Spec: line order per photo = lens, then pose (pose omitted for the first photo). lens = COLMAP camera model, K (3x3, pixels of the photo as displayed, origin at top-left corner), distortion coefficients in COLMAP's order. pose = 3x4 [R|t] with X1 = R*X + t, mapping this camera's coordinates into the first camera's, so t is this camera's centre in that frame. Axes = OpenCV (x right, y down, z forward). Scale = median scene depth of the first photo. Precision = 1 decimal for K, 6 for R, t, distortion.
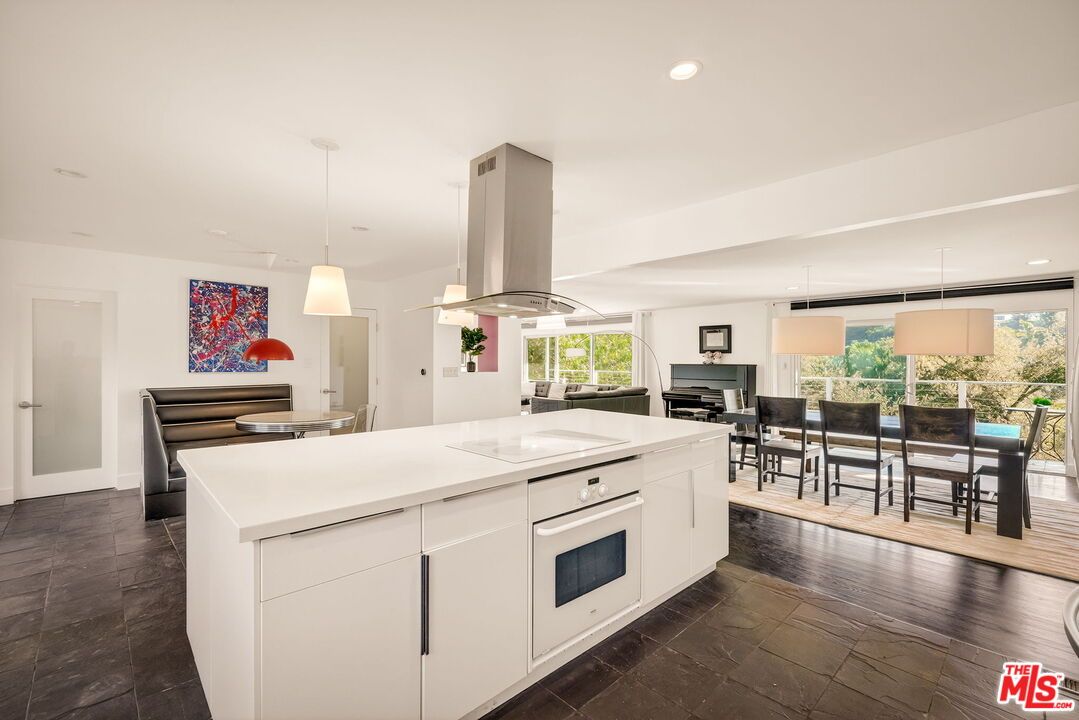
lens RADIAL K [[466.8, 0, 539.5], [0, 466.8, 360.0], [0, 0, 1]] dist [-0.001444, -0.000112]
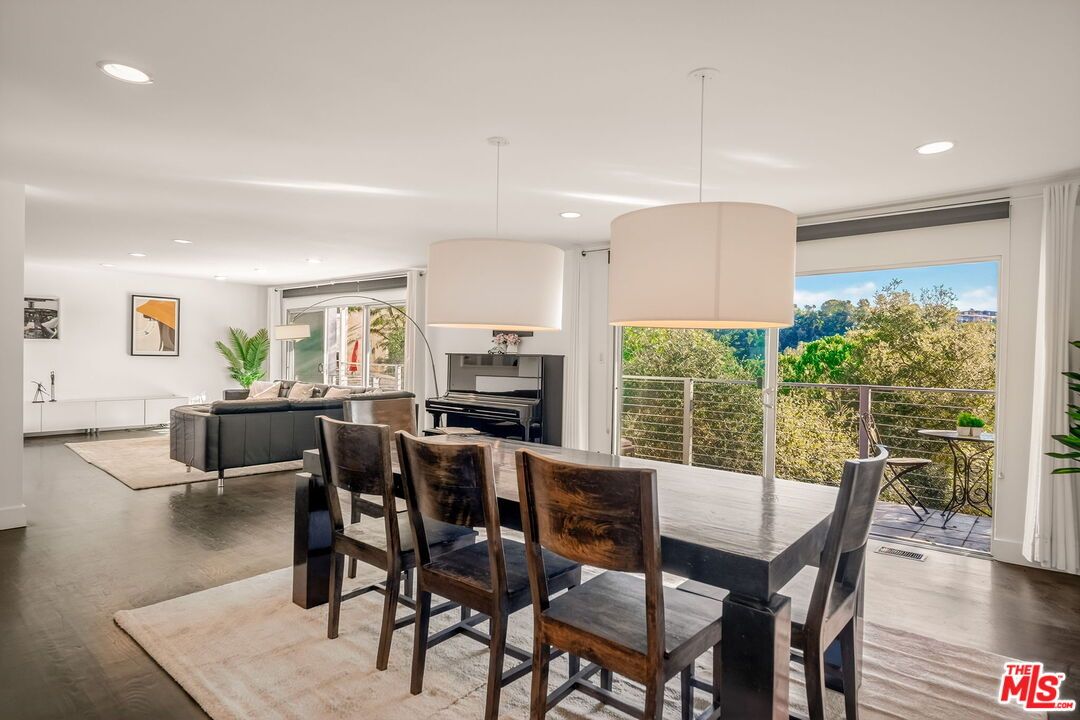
lens RADIAL K [[574.9, 0, 540.0], [0, 574.9, 360.0], [0, 0, 1]] dist [0.000527, 0.000199]
pose [[0.993489, 0.012832, 0.113205, 0.318159], [-0.013997, 0.999857, 0.009507, 0.008197], [-0.113067, -0.011030, 0.993526, 0.236799]]
